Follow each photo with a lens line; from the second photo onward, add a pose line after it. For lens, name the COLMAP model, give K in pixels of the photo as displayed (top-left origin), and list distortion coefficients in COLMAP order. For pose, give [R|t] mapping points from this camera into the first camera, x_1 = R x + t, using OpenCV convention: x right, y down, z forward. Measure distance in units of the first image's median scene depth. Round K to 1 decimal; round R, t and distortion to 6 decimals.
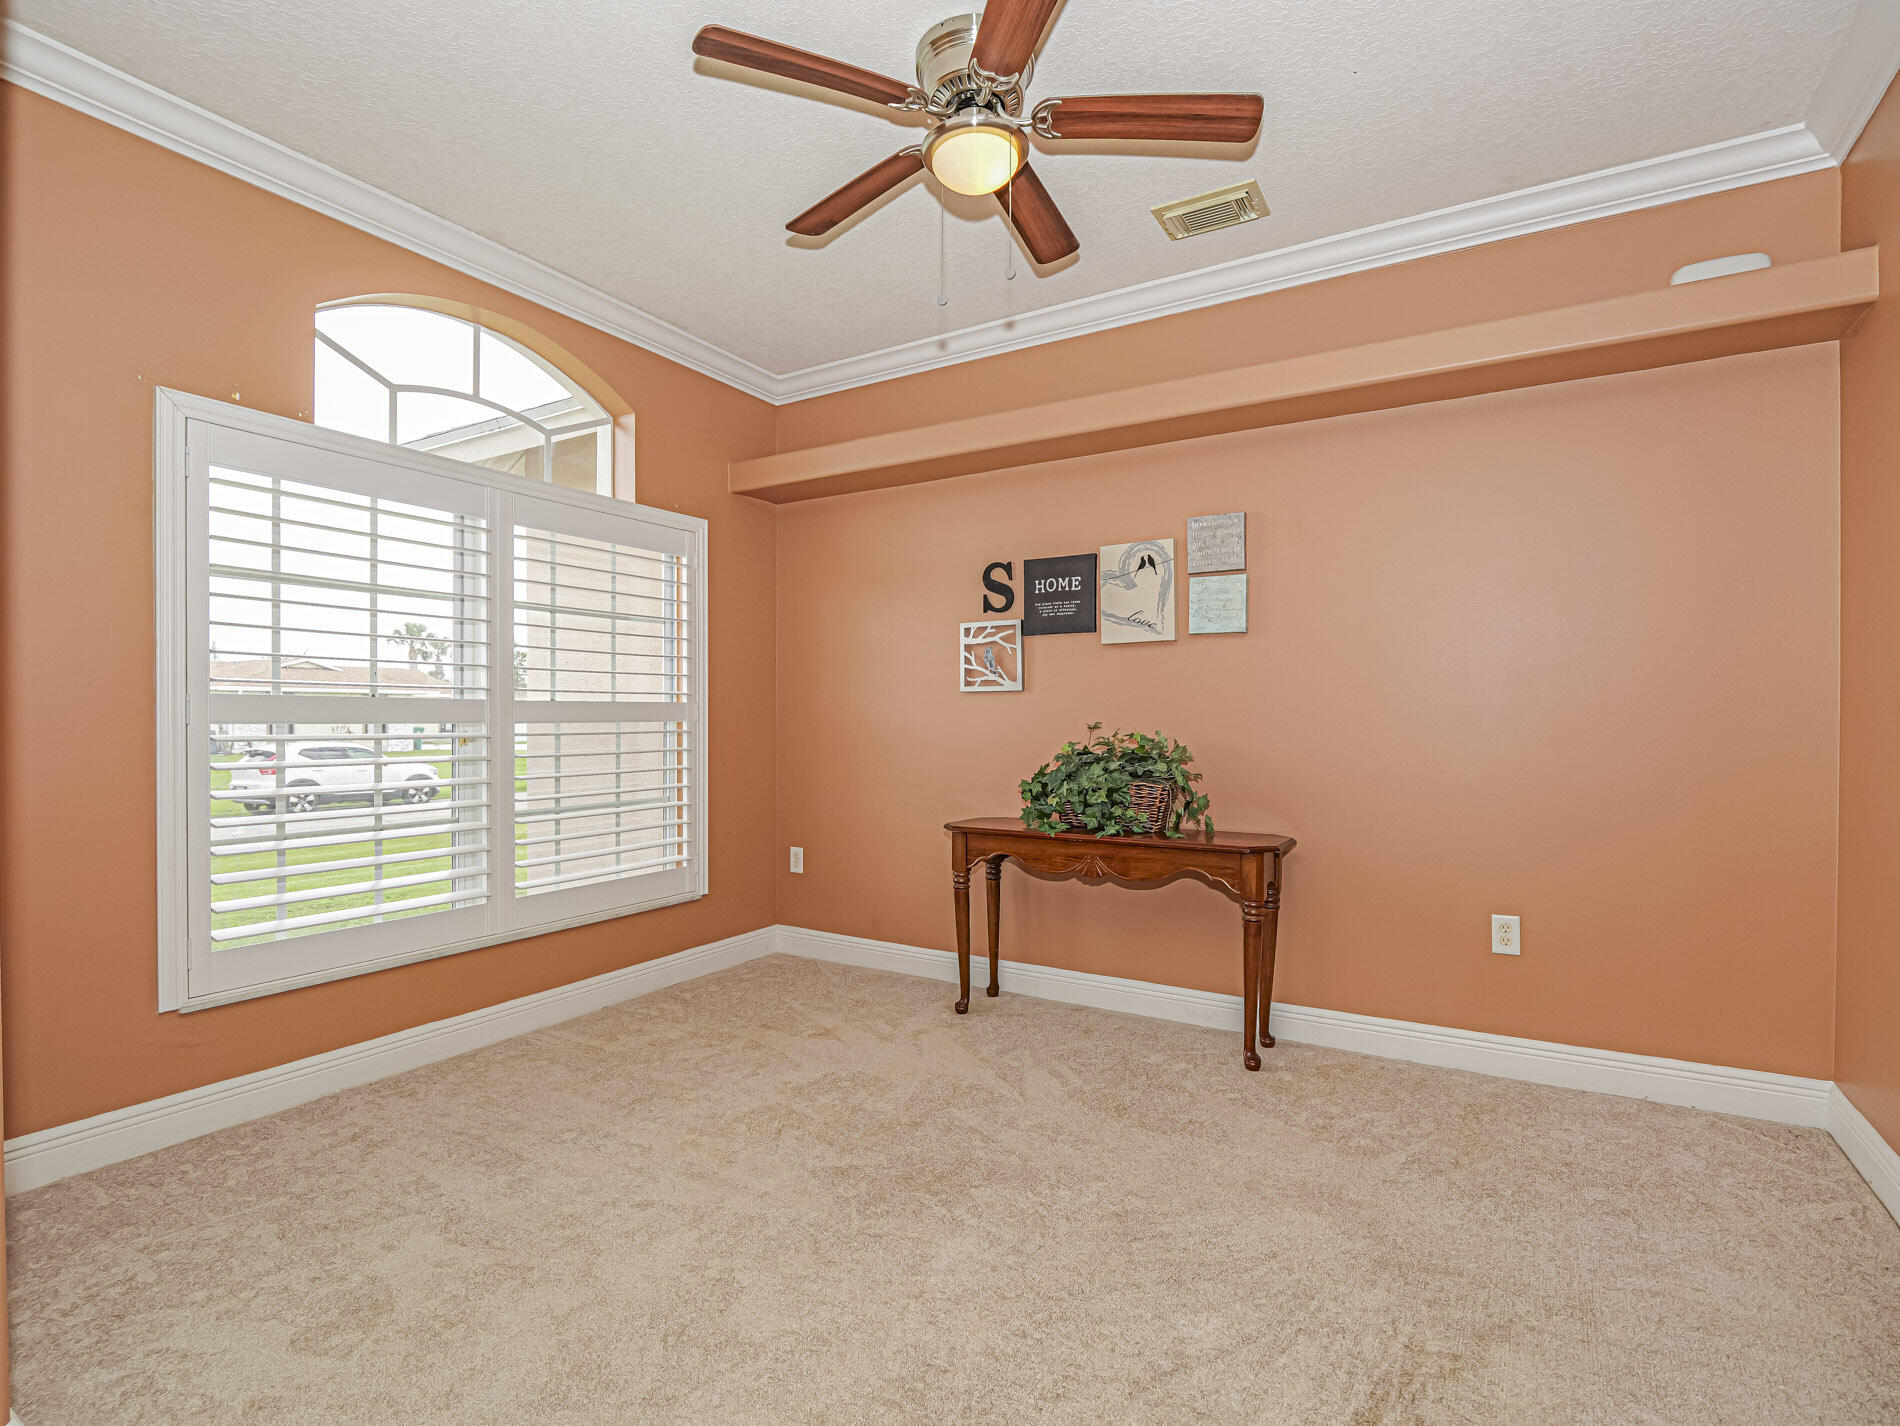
lens RADIAL K [[924.9, 0, 957.8], [0, 924.9, 724.1], [0, 0, 1]] dist [-0.011007, -0.001009]
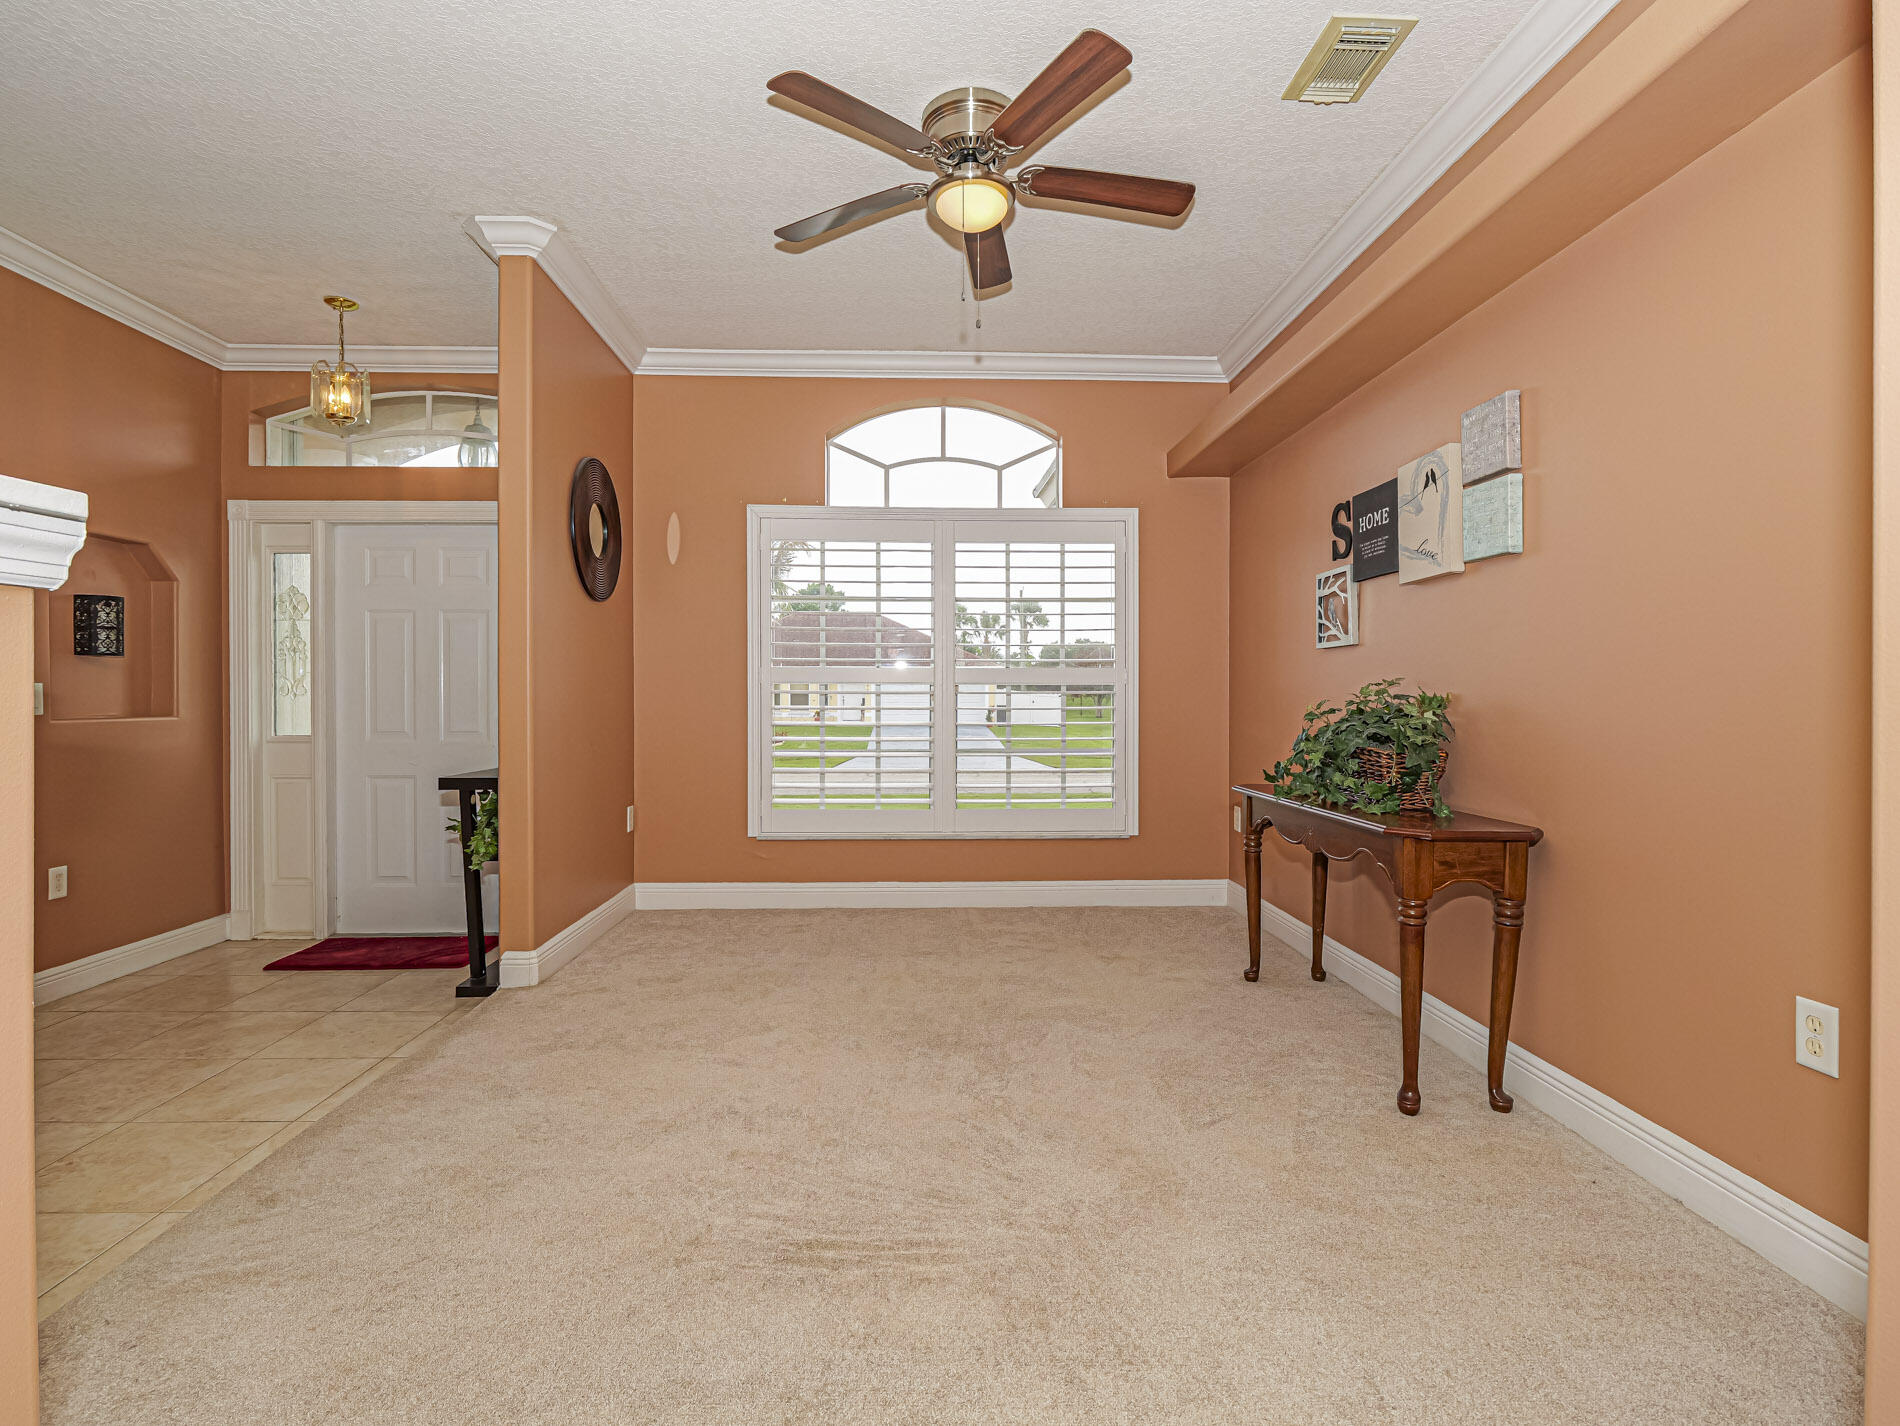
lens RADIAL K [[924.9, 0, 933.0], [0, 924.9, 708.4], [0, 0, 1]] dist [-0.011007, -0.001009]
pose [[0.542369, 0.010088, -0.840080, 0.645268], [-0.005087, 0.999949, 0.008723, 0.020869], [0.840125, -0.000458, 0.542392, 0.196851]]
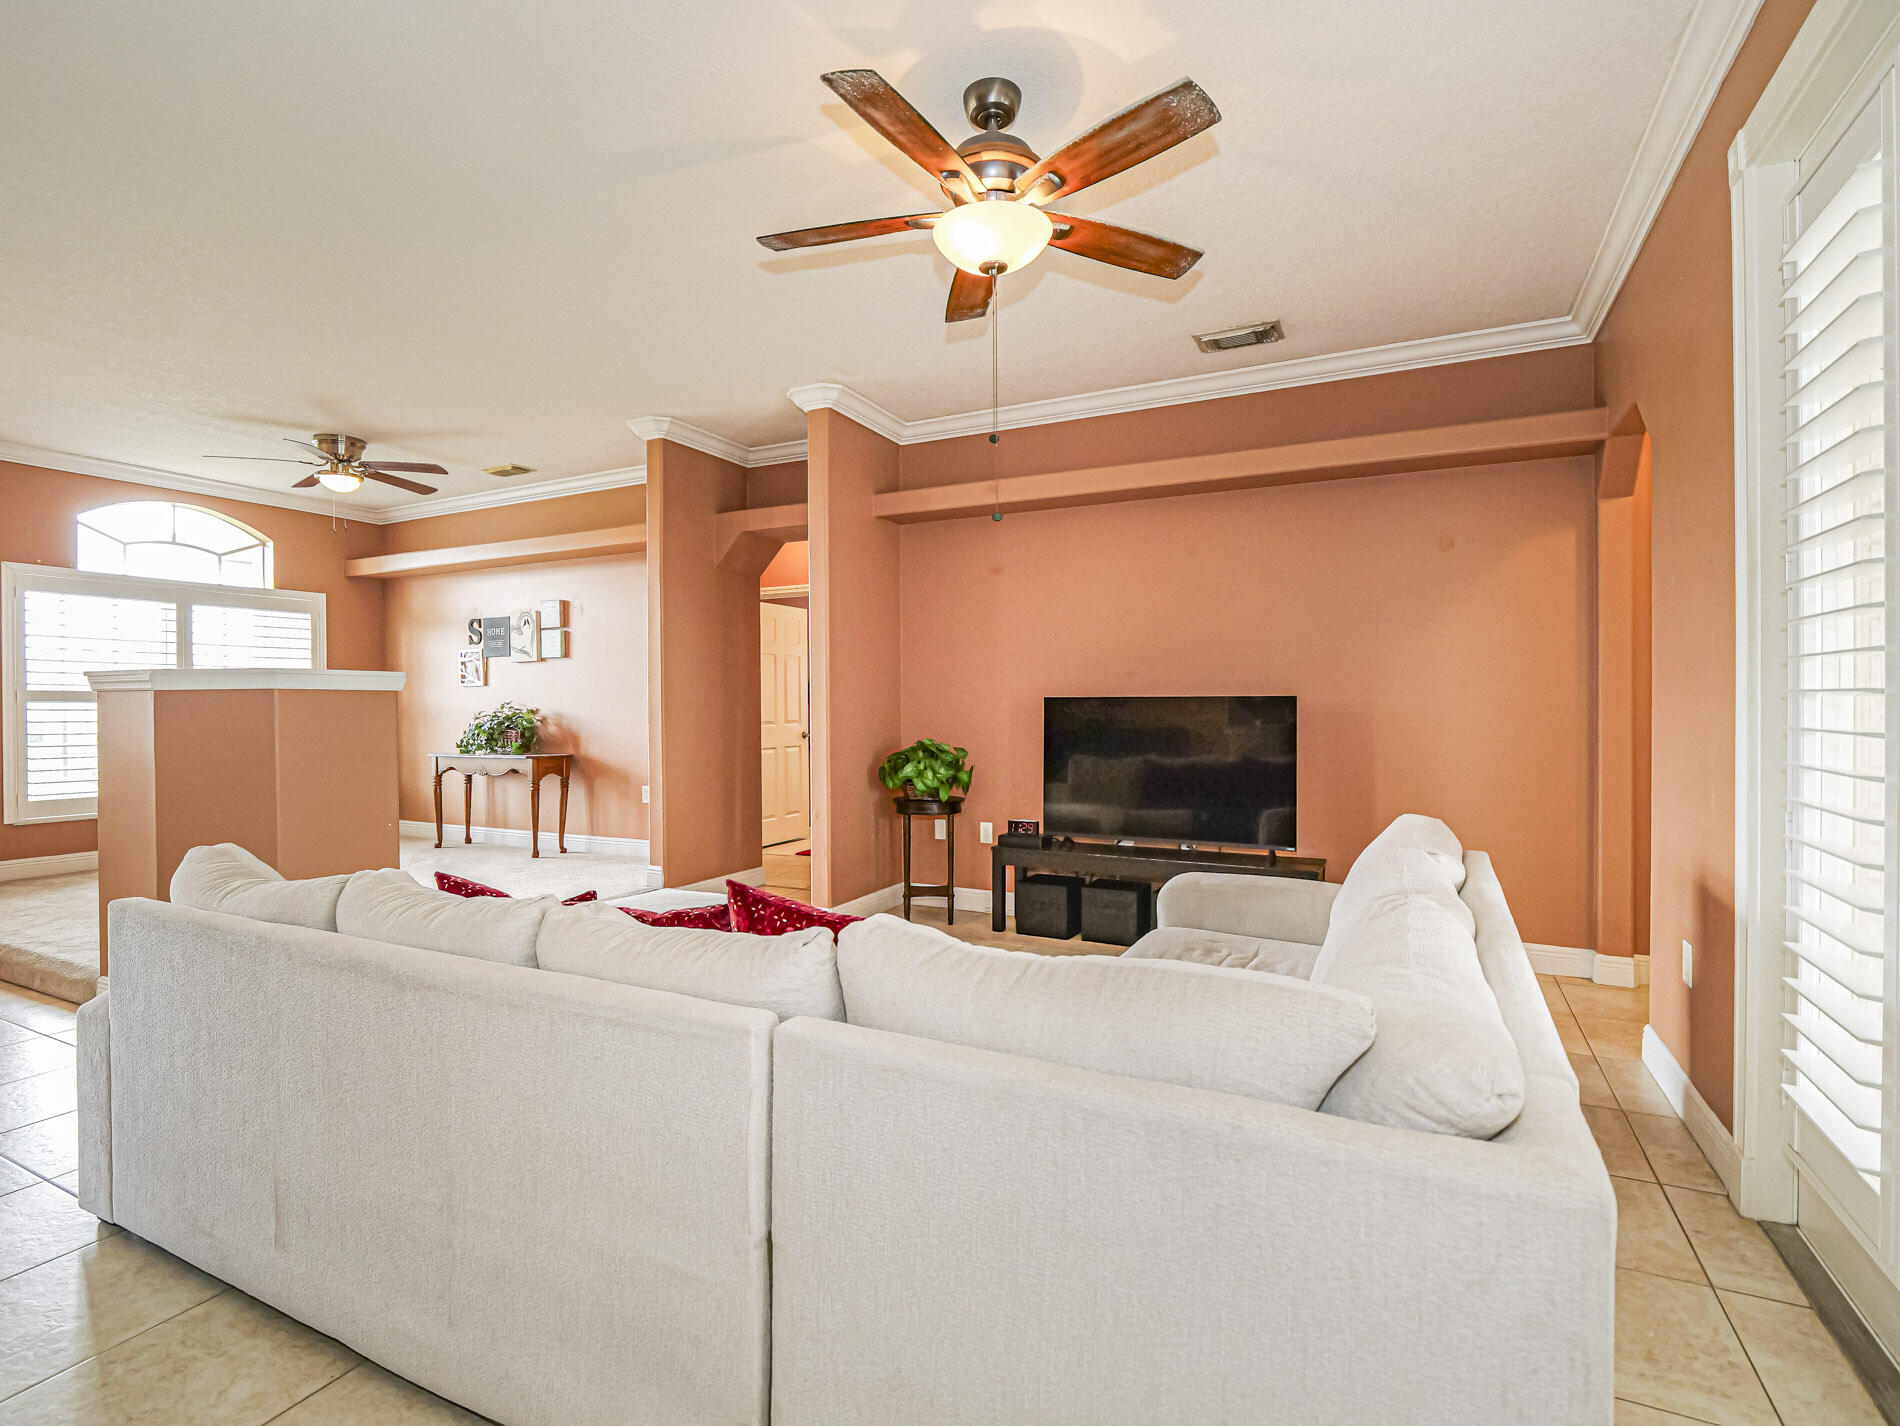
lens RADIAL K [[924.9, 0, 958.8], [0, 924.9, 700.2], [0, 0, 1]] dist [-0.011007, -0.001009]
pose [[0.996832, -0.007249, 0.079211, 0.980757], [0.008458, 0.999853, -0.014936, 0.033916], [-0.079091, 0.015559, 0.996746, -1.079176]]
